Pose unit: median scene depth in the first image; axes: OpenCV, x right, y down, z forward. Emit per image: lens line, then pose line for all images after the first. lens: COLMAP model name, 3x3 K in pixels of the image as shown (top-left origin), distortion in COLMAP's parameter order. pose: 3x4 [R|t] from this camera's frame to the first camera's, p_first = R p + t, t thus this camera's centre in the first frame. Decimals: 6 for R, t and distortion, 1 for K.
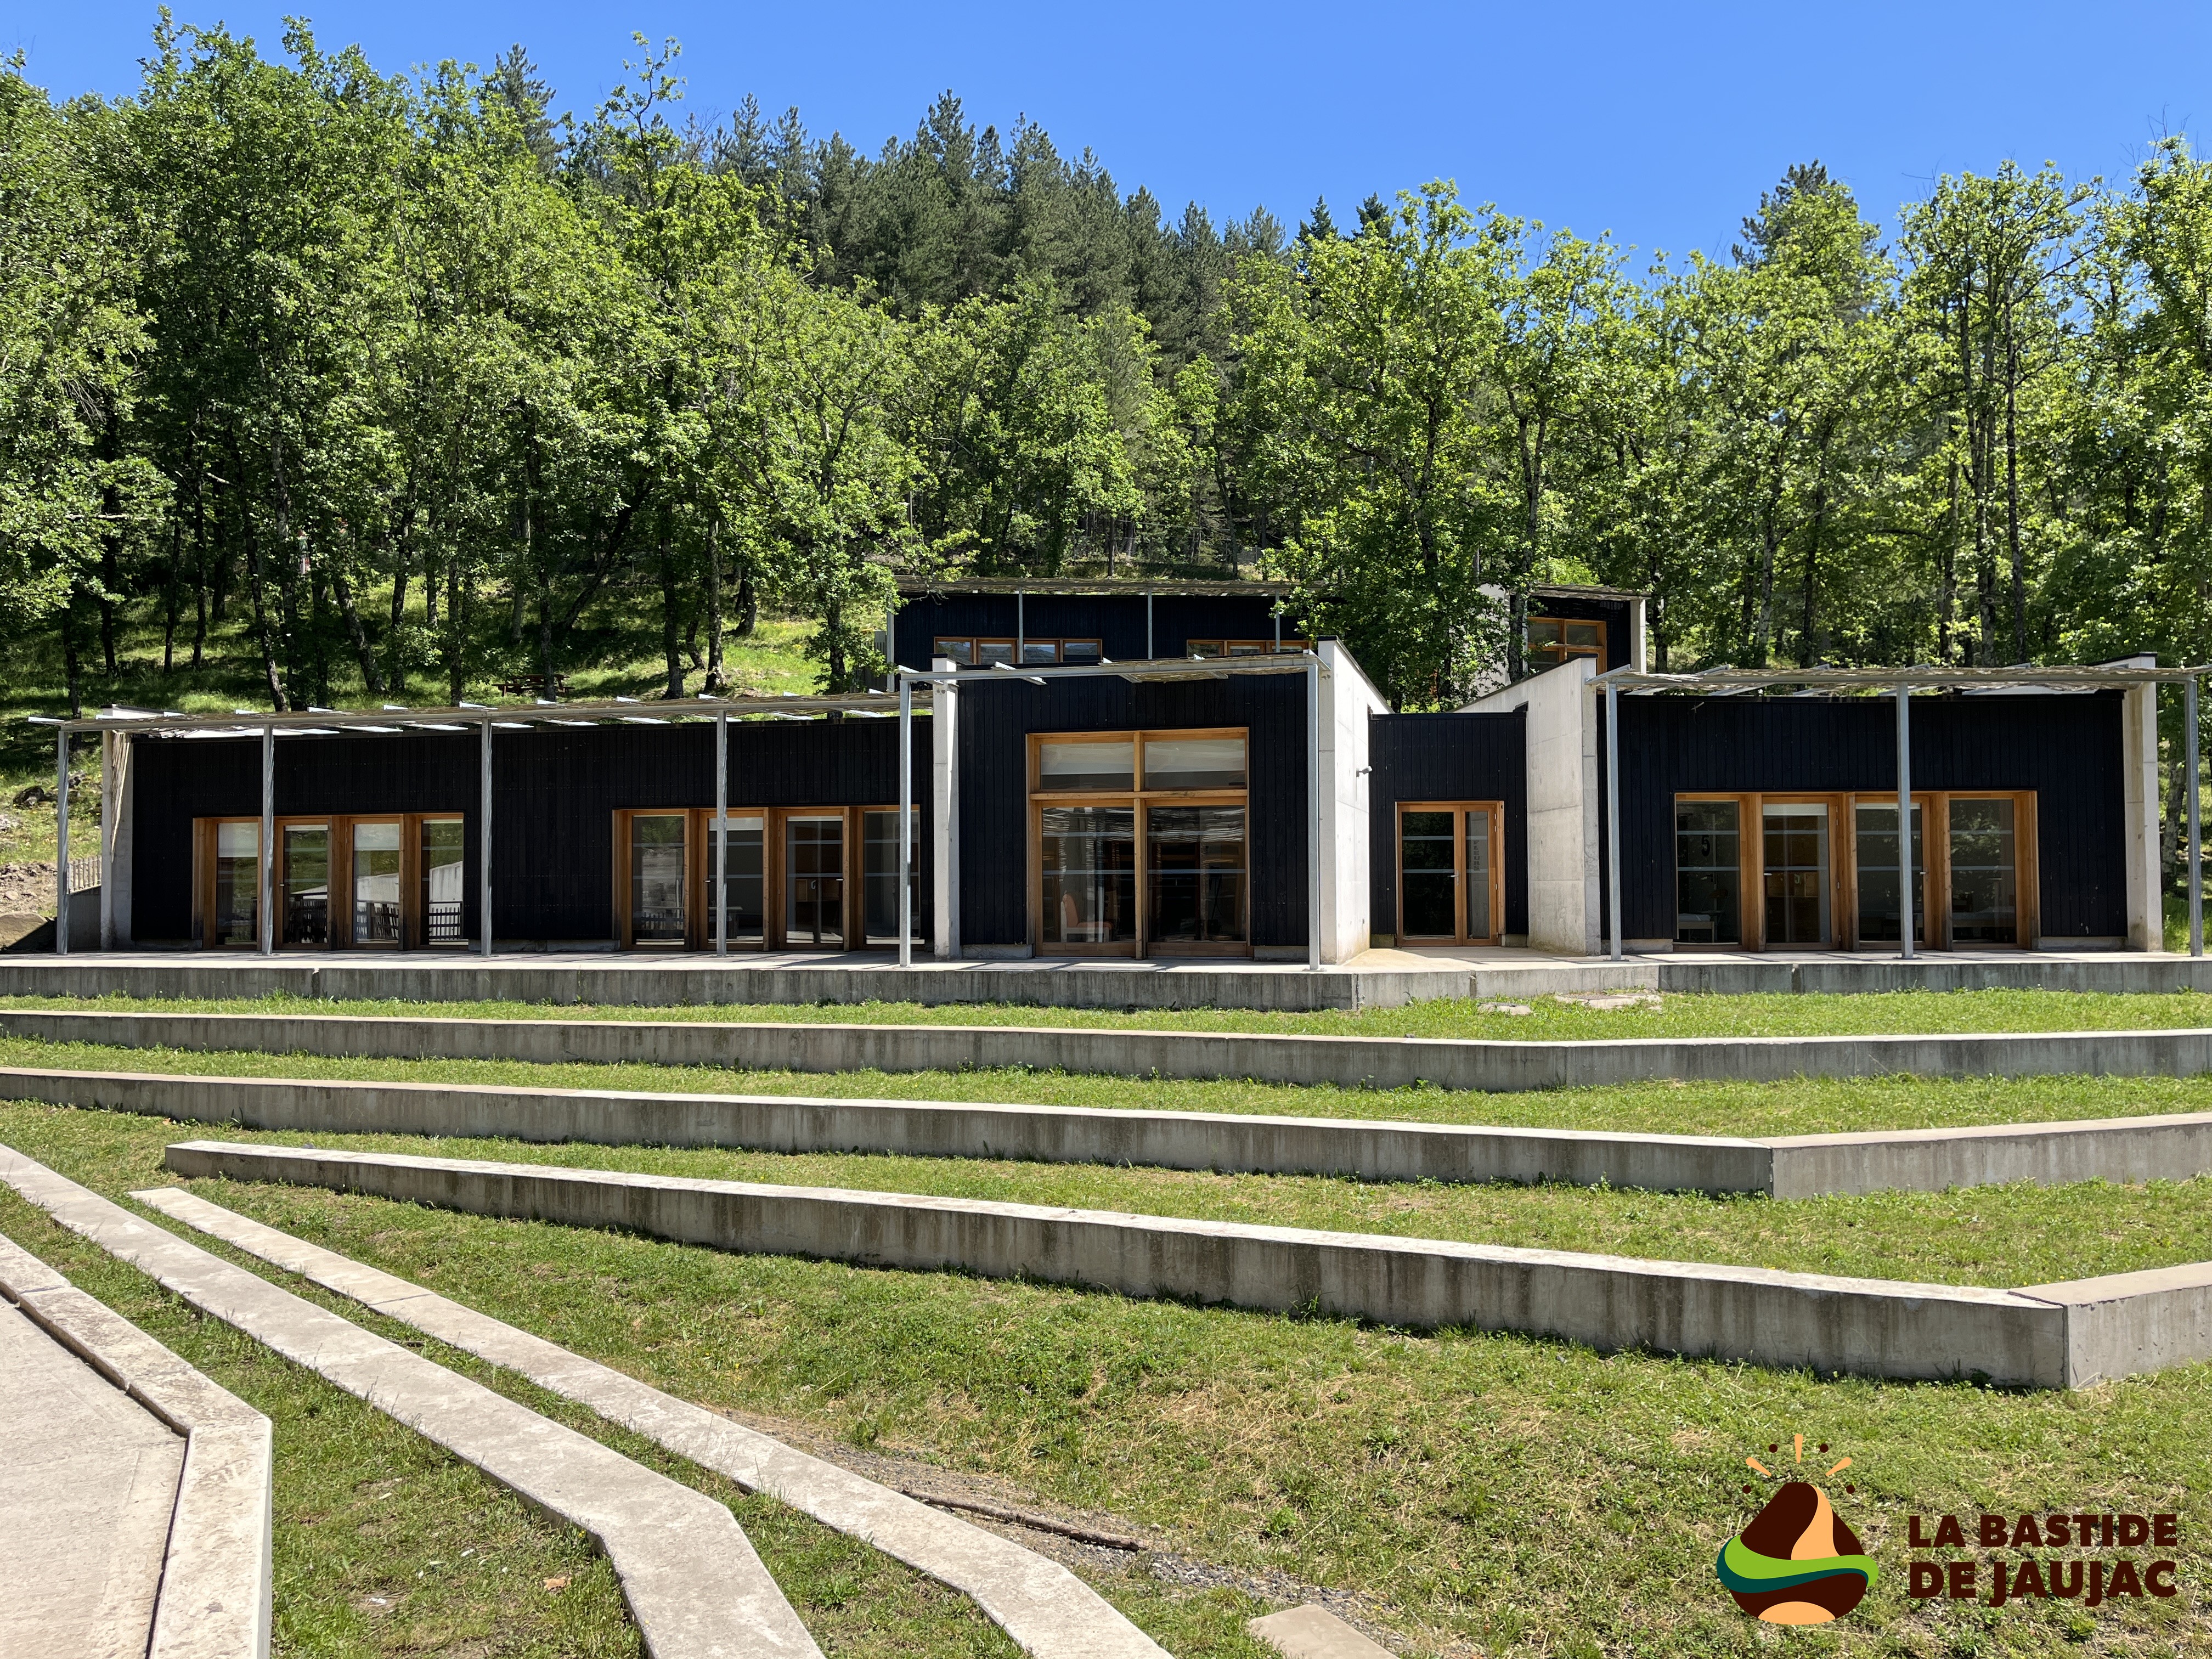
lens RADIAL K [[1704.3, 0, 1106.0], [0, 1704.3, 829.5], [0, 0, 1]] dist [0.027608, 0.002653]
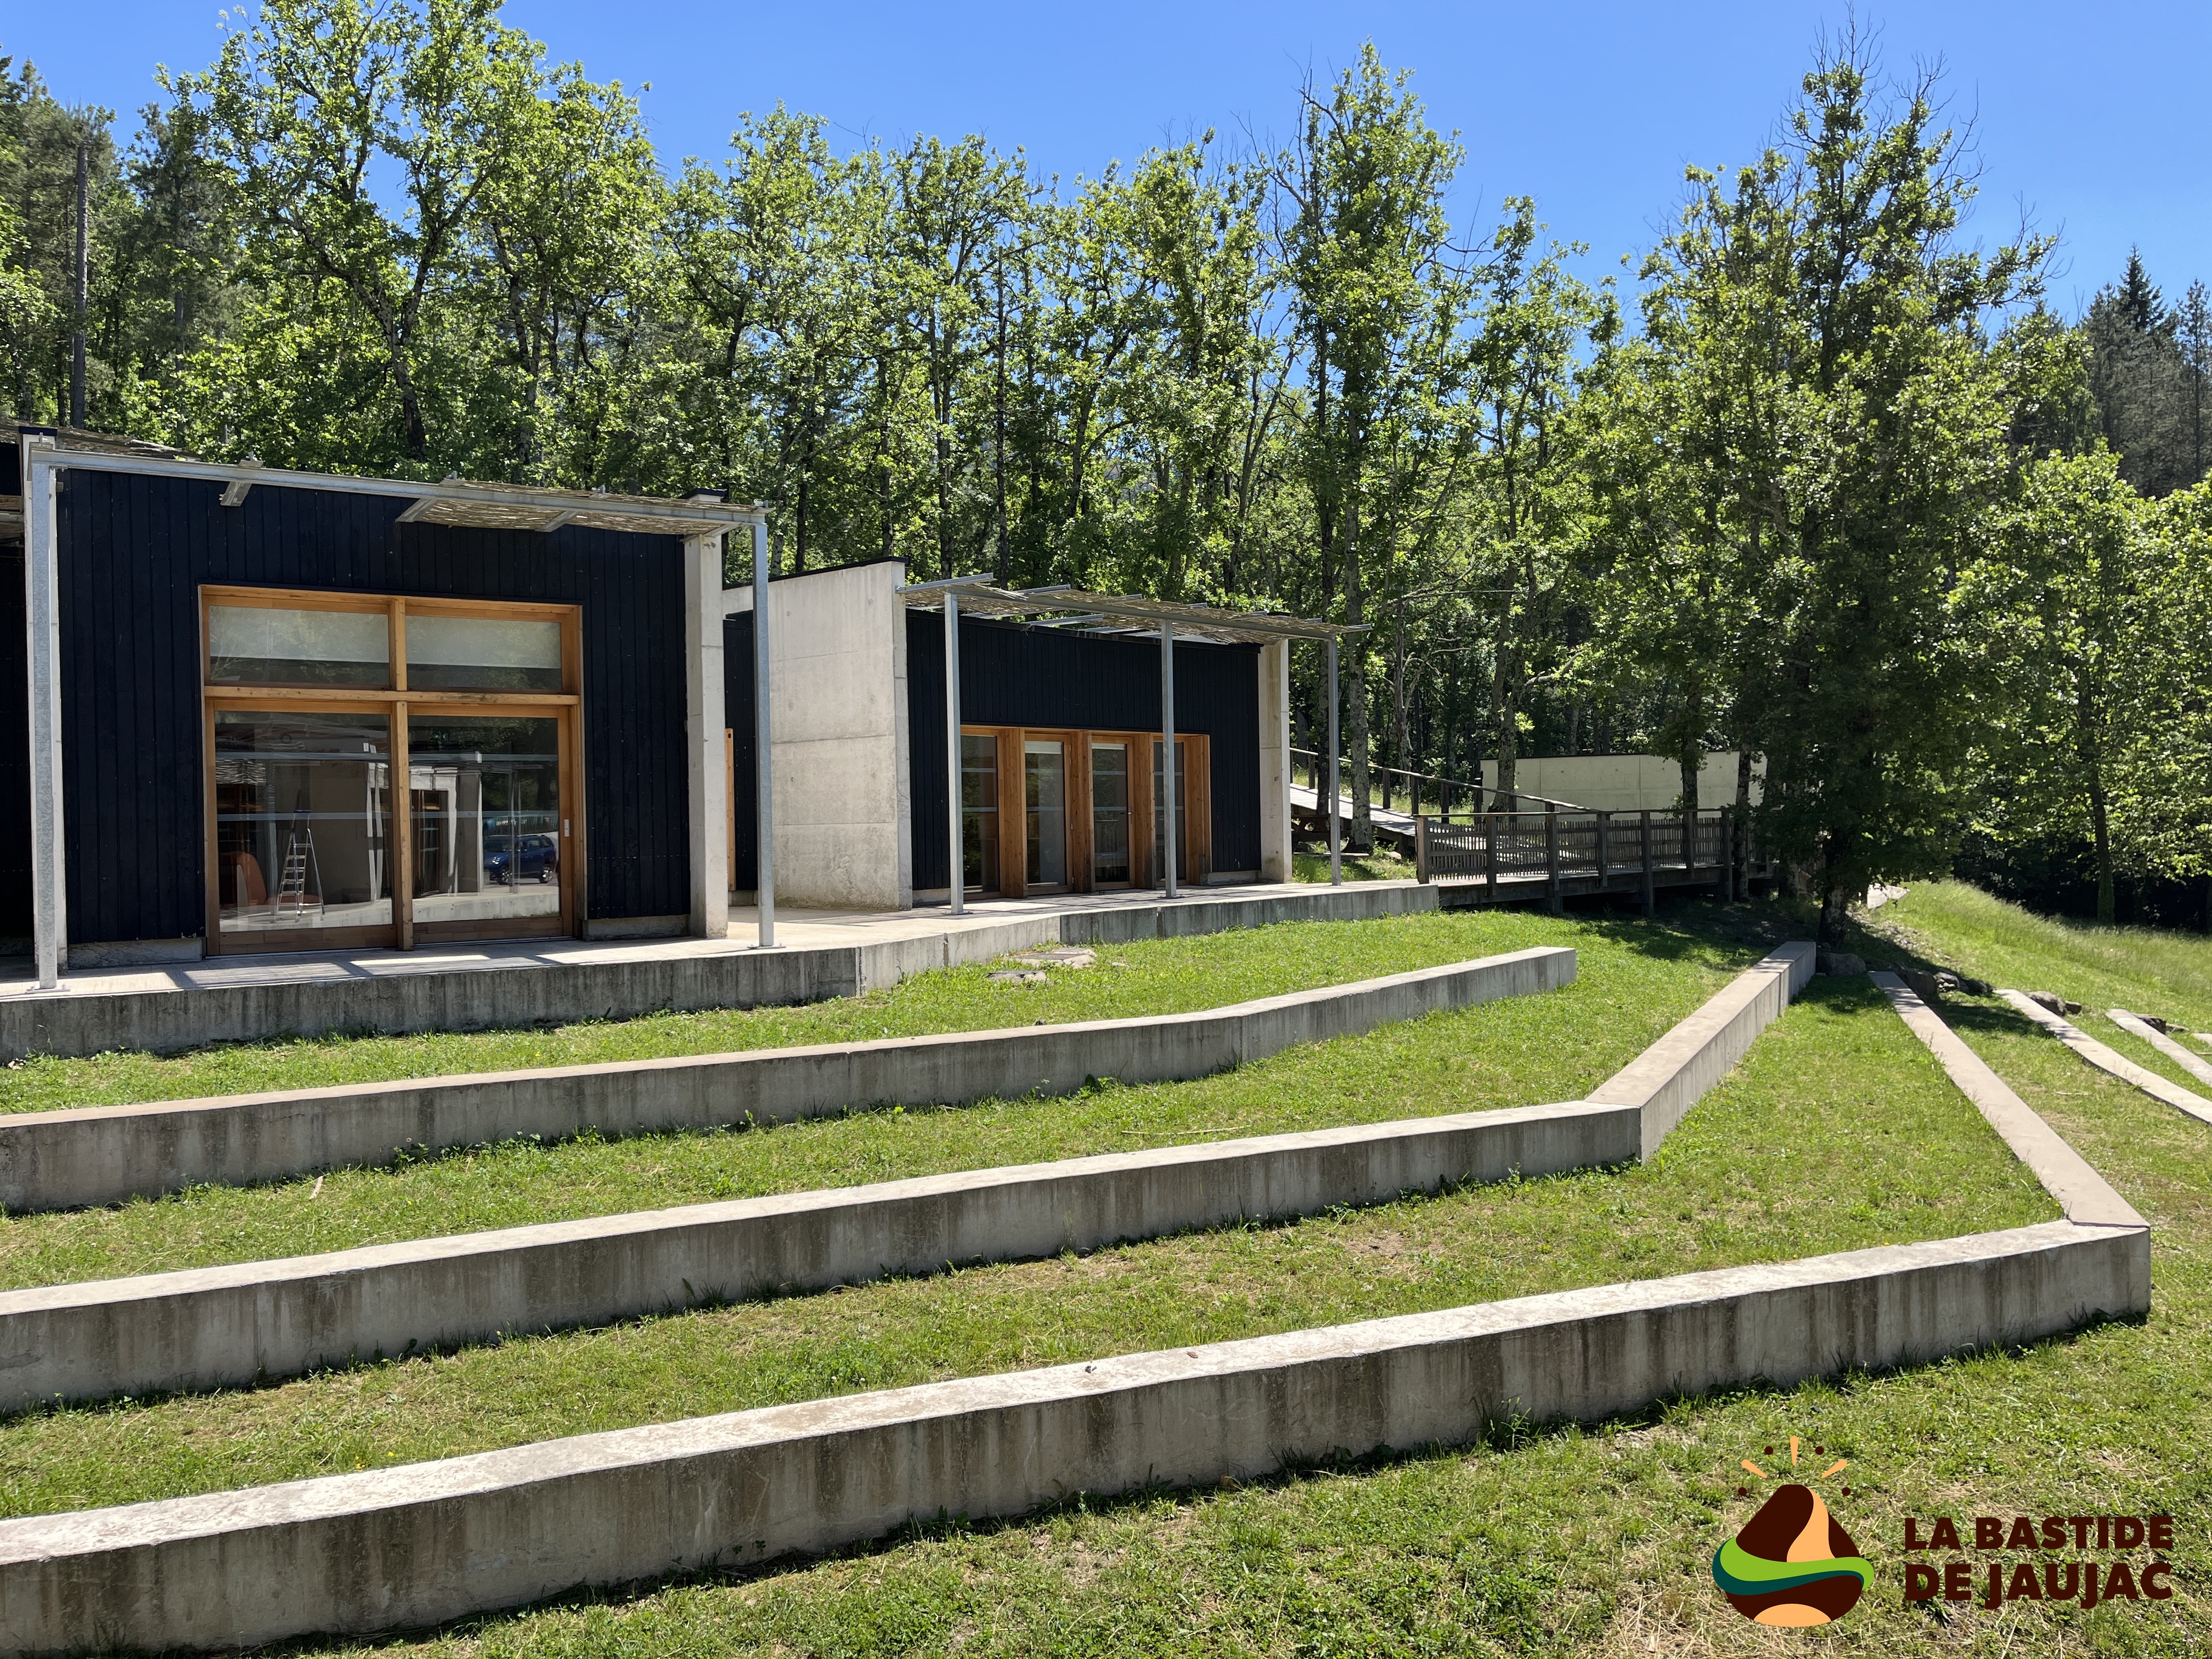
lens RADIAL K [[1704.3, 0, 1106.0], [0, 1704.3, 829.5], [0, 0, 1]] dist [0.027608, 0.002653]
pose [[0.692886, -0.009157, 0.720989, -0.262910], [-0.002919, 0.999876, 0.015505, 0.019099], [-0.721041, -0.012847, 0.692773, 0.361509]]
